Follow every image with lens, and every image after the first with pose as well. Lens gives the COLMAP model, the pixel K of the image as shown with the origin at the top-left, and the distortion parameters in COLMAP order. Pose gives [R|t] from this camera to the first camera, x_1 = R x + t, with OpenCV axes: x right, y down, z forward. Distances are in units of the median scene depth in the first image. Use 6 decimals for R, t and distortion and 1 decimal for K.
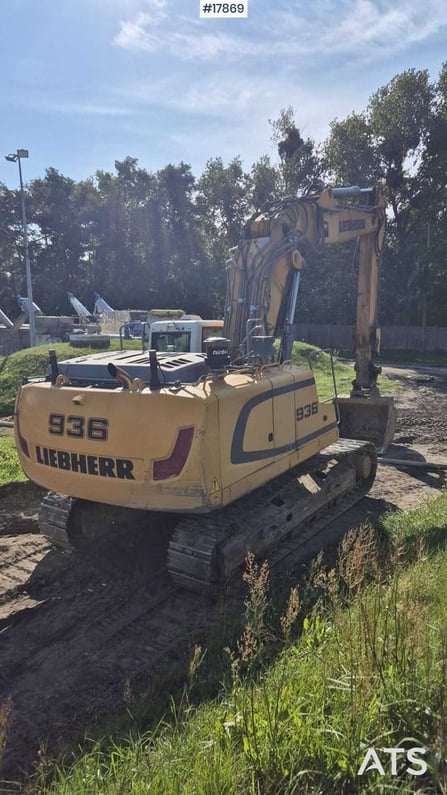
lens RADIAL K [[528.7, 0, 225.4], [0, 528.7, 399.8], [0, 0, 1]] dist [0.077979, -0.045919]
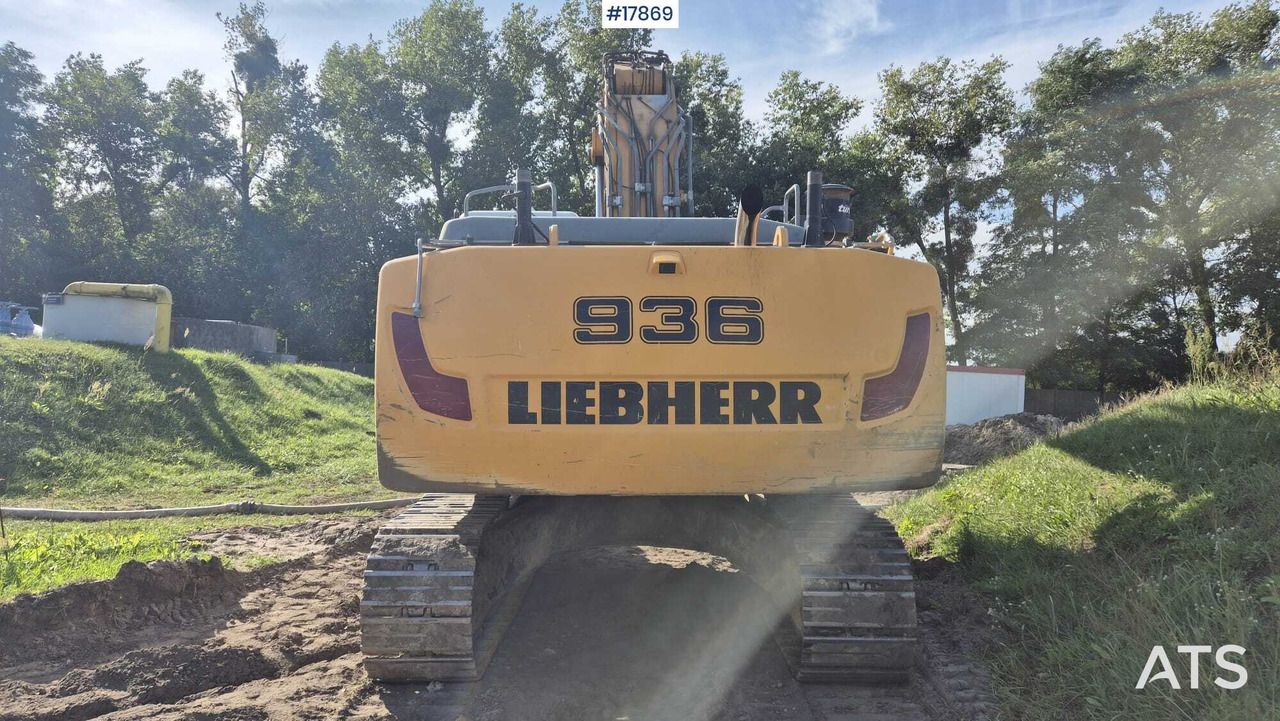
lens RADIAL K [[851.3, 0, 643.6], [0, 851.3, 355.6], [0, 0, 1]] dist [0.077979, -0.045919]
pose [[0.818737, 0.039704, 0.572794, -0.685660], [0.060438, 0.986105, -0.154741, 0.184451], [-0.570978, 0.161311, 0.804961, 0.428024]]
